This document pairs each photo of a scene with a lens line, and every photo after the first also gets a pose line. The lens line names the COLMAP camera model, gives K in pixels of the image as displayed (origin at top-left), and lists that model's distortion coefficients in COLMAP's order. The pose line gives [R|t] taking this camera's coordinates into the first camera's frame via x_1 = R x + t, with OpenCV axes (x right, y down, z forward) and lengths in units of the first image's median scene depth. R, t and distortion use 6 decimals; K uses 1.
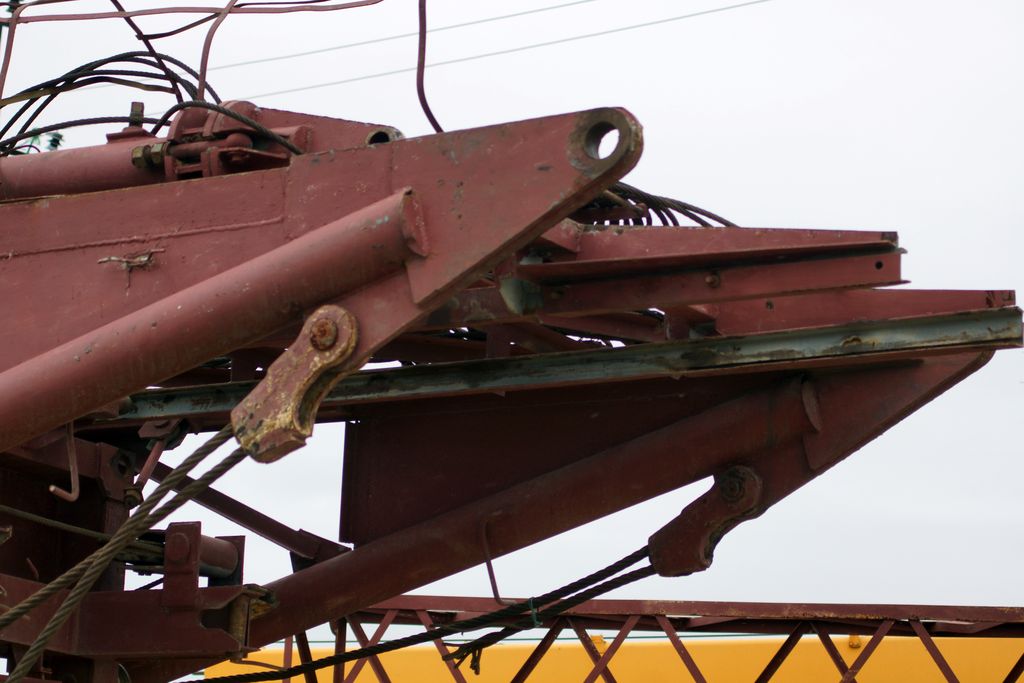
lens RADIAL K [[3070.9, 0, 513.9], [0, 3070.9, 342.7], [0, 0, 1]] dist [-0.273606, 0.000000]
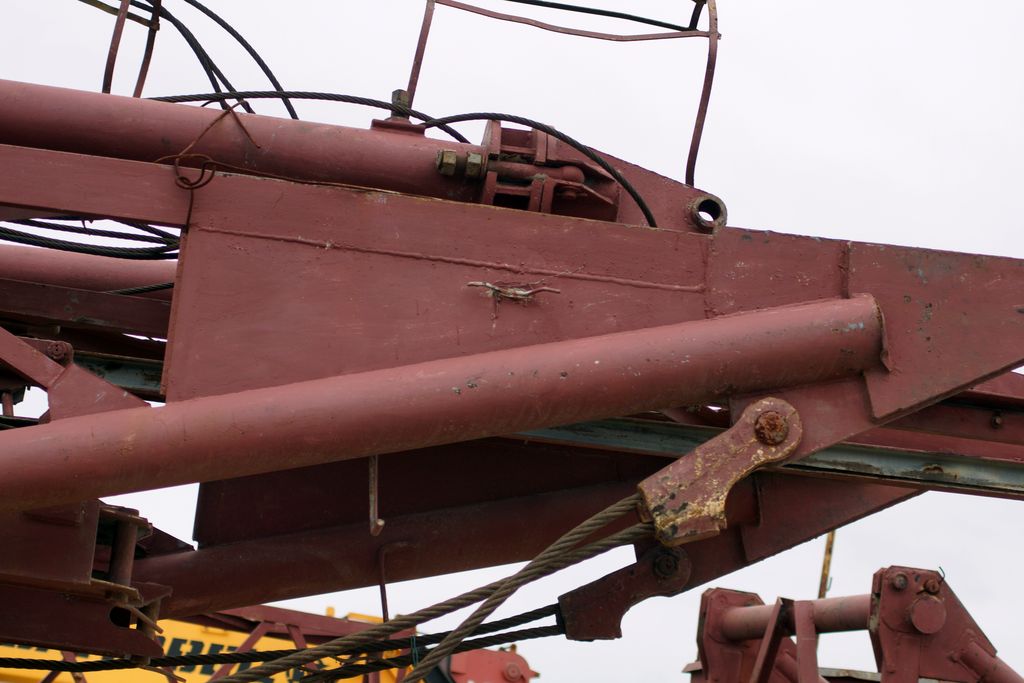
lens RADIAL K [[3070.9, 0, 512.8], [0, 3070.9, 338.0], [0, 0, 1]] dist [-0.273606, 0.000000]
pose [[0.801004, 0.172146, 0.573374, -0.645115], [-0.198197, 0.980009, -0.017350, 0.002263], [-0.564898, -0.099743, 0.819110, 0.249434]]
